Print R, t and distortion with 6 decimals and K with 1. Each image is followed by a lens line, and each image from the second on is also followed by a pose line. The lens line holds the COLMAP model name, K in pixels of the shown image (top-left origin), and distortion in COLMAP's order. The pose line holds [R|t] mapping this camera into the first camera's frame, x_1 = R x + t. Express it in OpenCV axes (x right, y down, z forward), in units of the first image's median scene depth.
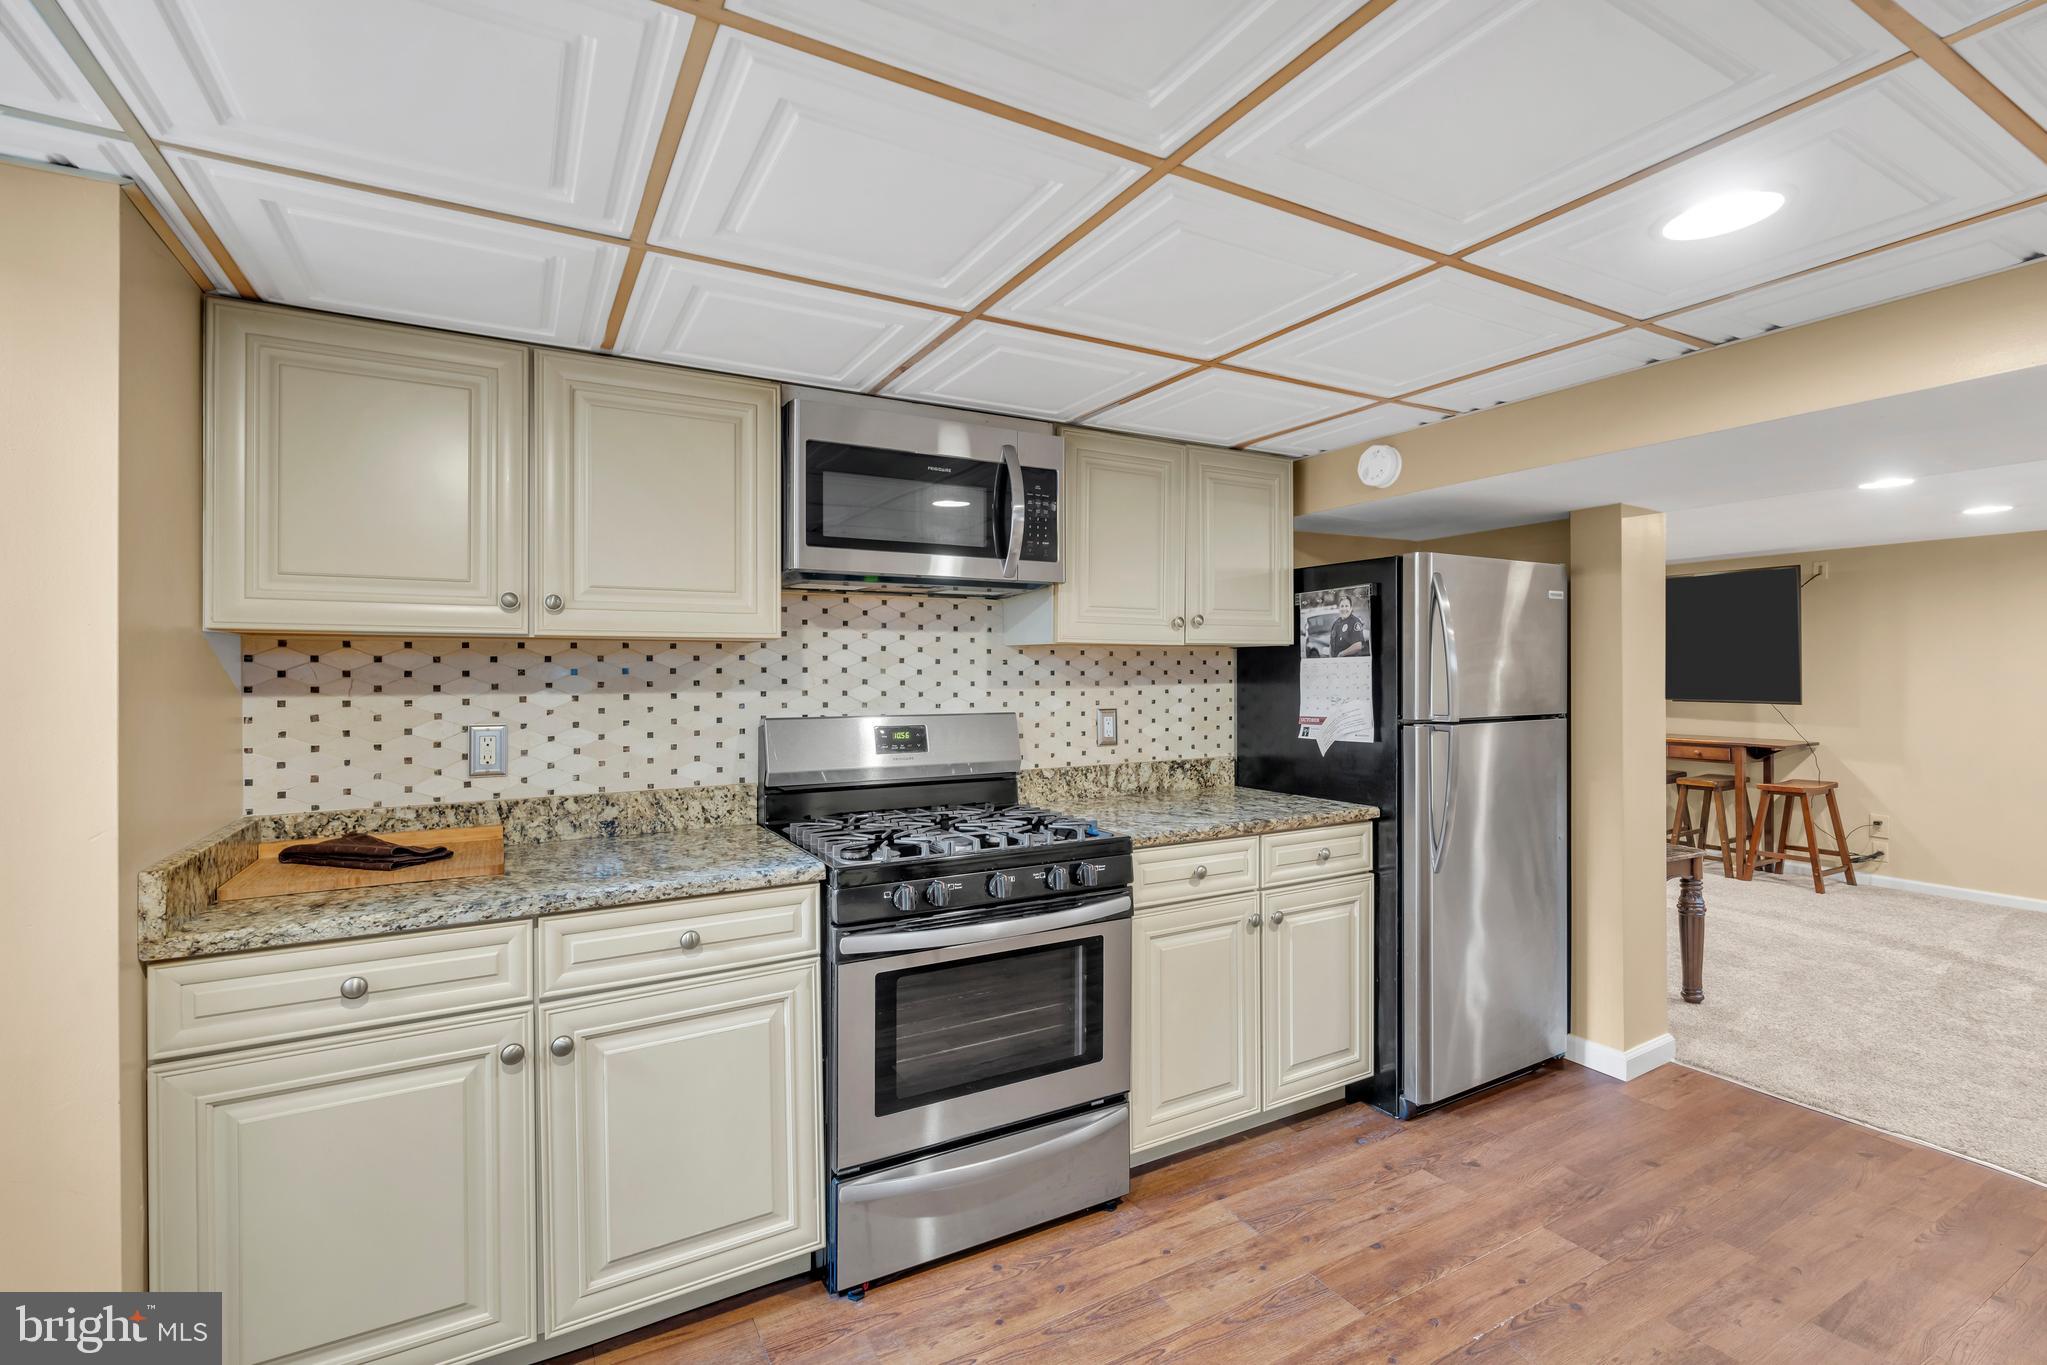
lens RADIAL K [[916.9, 0, 1018.1], [0, 916.9, 669.6], [0, 0, 1]] dist [-0.001745, 0.000879]
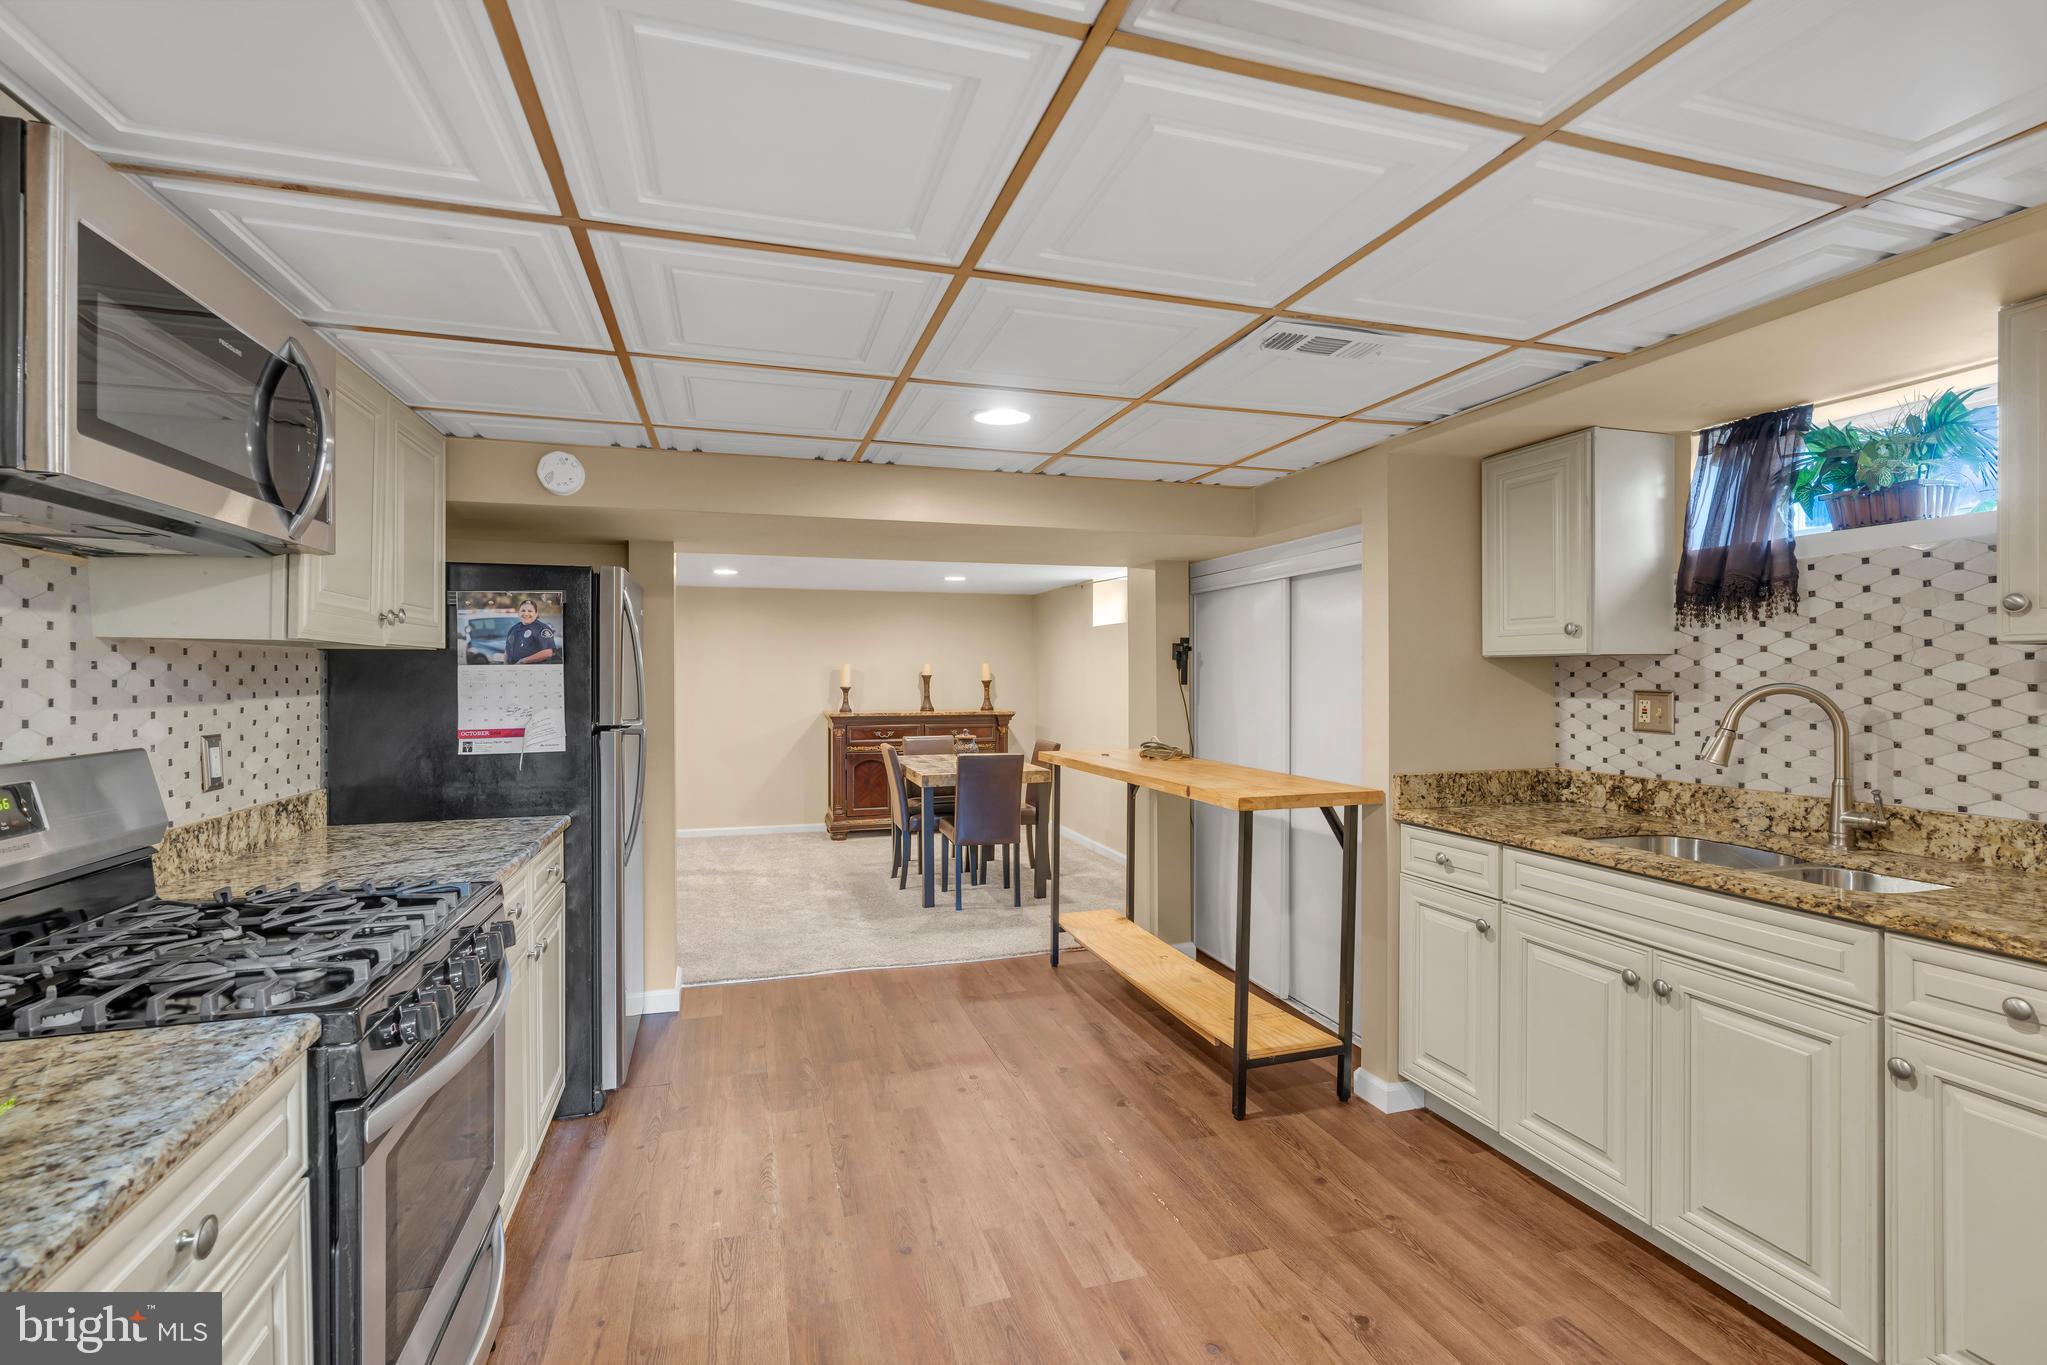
lens RADIAL K [[922.4, 0, 1023.5], [0, 922.4, 682.5], [0, 0, 1]] dist [-0.007545, 0.000396]
pose [[0.212864, -0.005536, 0.977066, -0.461943], [-0.001385, 0.999981, 0.005967, -0.001238], [-0.977081, -0.002624, 0.212852, 0.291417]]
